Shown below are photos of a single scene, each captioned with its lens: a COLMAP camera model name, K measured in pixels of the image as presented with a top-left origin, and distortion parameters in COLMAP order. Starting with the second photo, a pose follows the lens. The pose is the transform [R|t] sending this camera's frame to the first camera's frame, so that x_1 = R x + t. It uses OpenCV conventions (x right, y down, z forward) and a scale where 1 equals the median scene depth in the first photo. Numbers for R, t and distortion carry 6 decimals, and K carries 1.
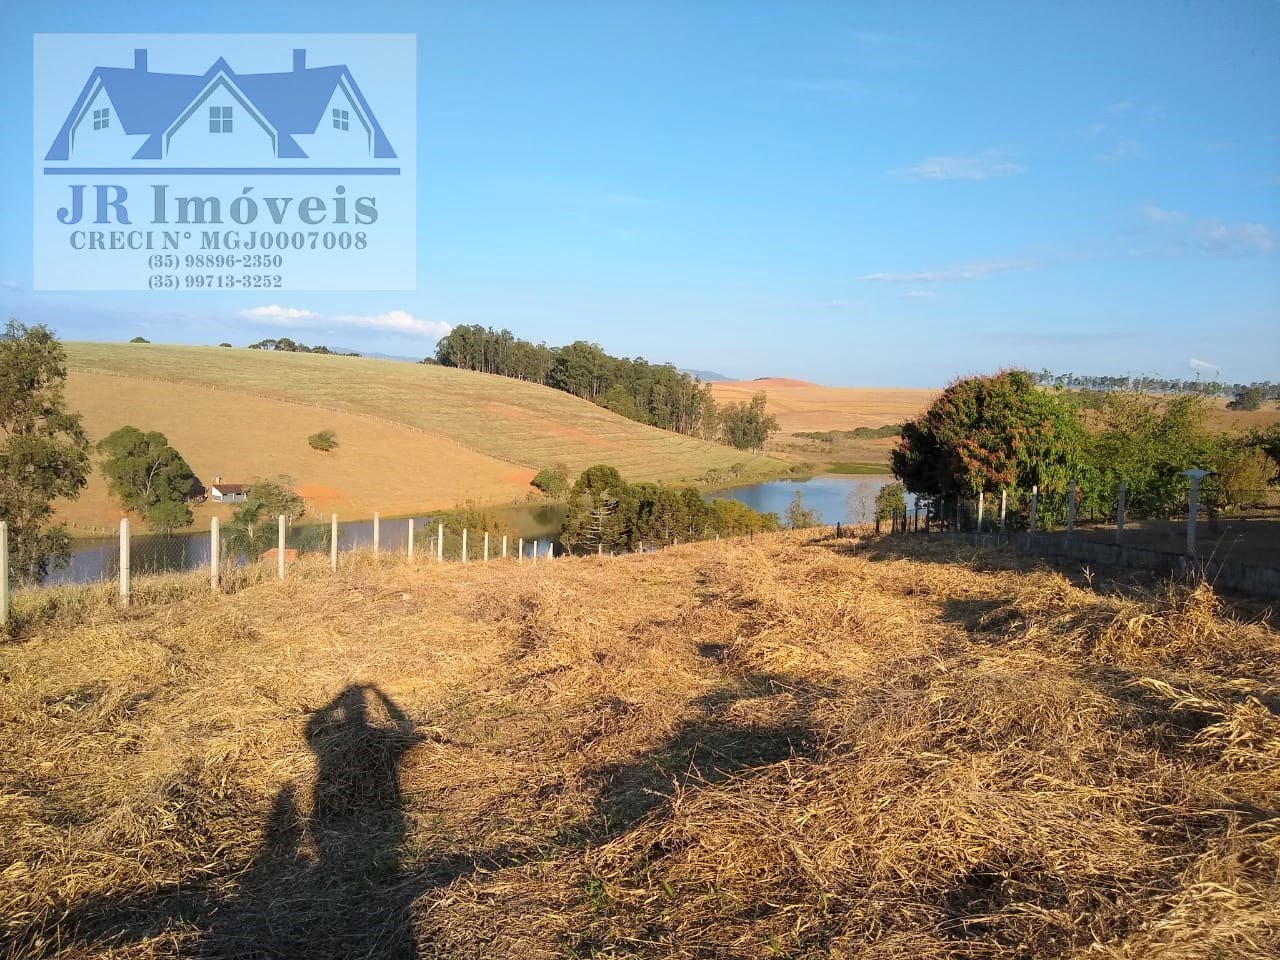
lens RADIAL K [[991.9, 0, 645.4], [0, 991.9, 486.8], [0, 0, 1]] dist [0.045417, -0.057465]
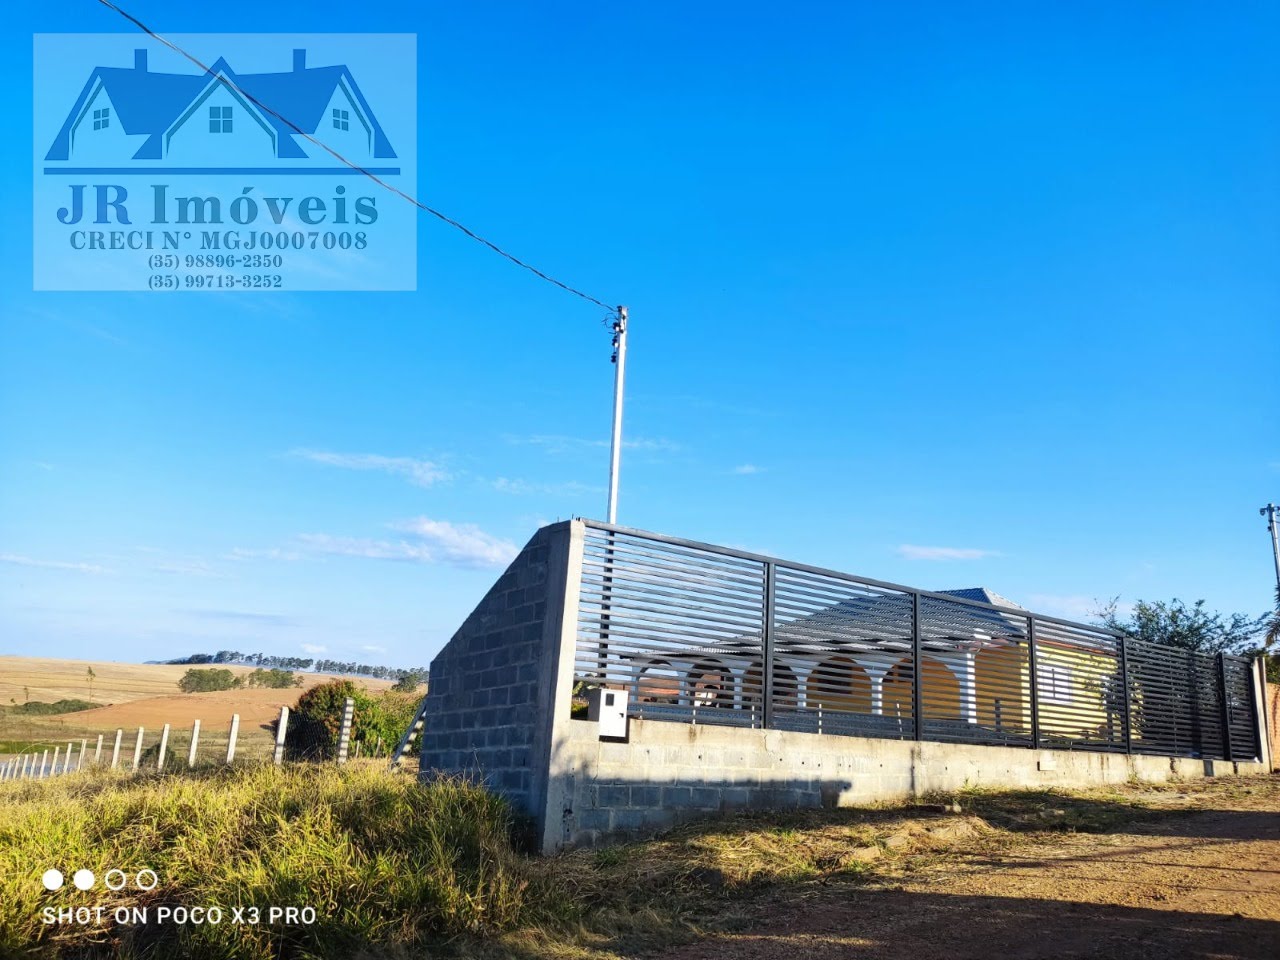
lens RADIAL K [[949.9, 0, 646.1], [0, 949.9, 497.8], [0, 0, 1]] dist [0.097099, -0.100172]
pose [[0.708339, 0.167649, 0.685674, -0.047023], [0.021529, 0.965803, -0.258381, 0.003048], [-0.705544, 0.197784, 0.680507, -0.063747]]
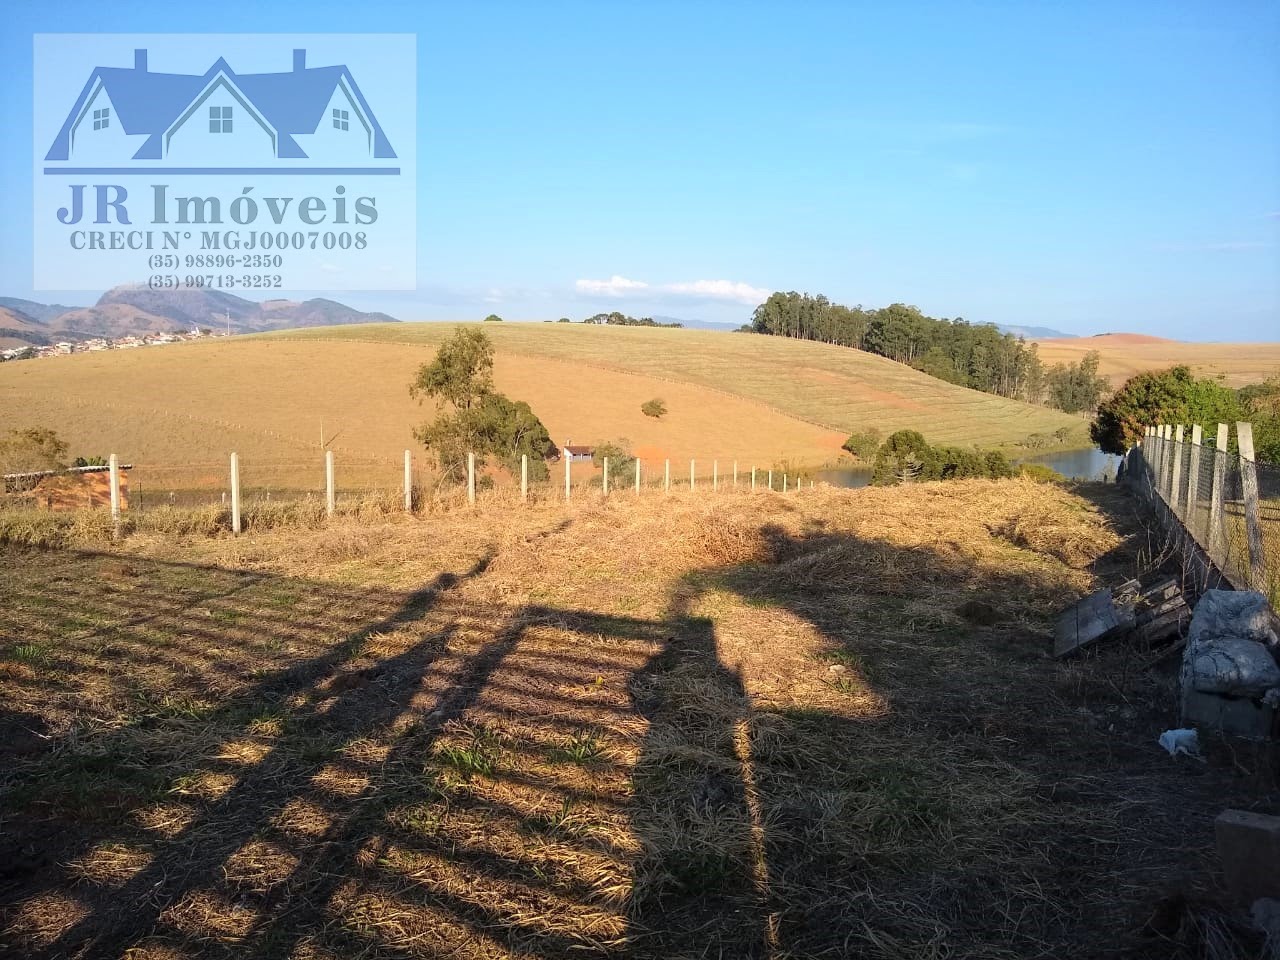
lens RADIAL K [[1001.3, 0, 622.7], [0, 1001.3, 483.3], [0, 0, 1]] dist [0.009996, -0.004267]
pose [[0.944998, 0.018358, -0.326561, 0.007807], [-0.007781, 0.999403, 0.033665, 0.000587], [0.326984, -0.029272, 0.944577, -0.050227]]
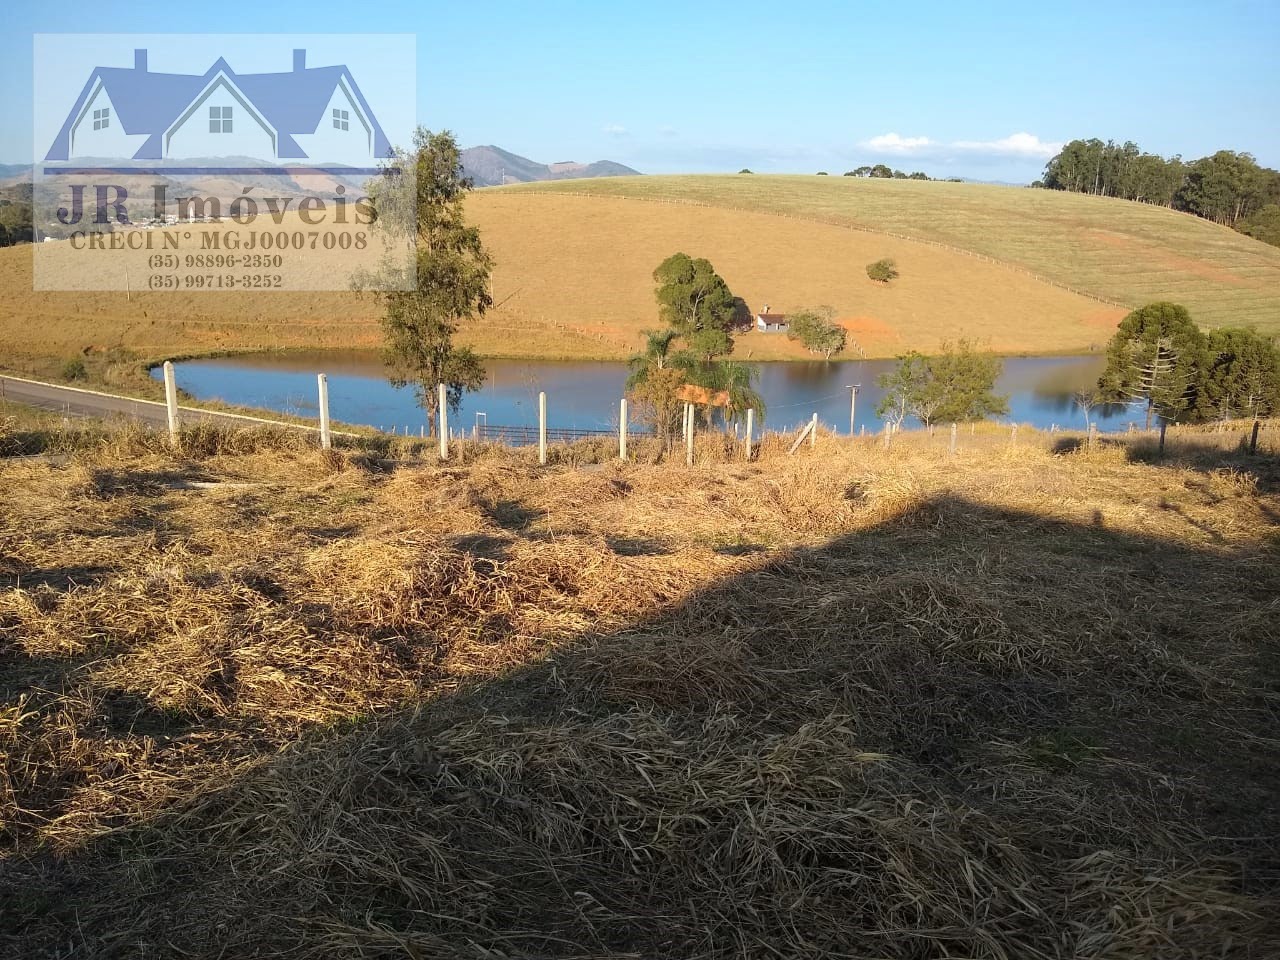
lens RADIAL K [[1007.4, 0, 654.7], [0, 1007.4, 479.9], [0, 0, 1]] dist [-0.045770, 0.061113]
pose [[0.834880, 0.119571, -0.537288, 0.020778], [-0.035323, 0.985747, 0.164486, -0.000101], [0.549297, -0.118348, 0.827204, 0.057590]]
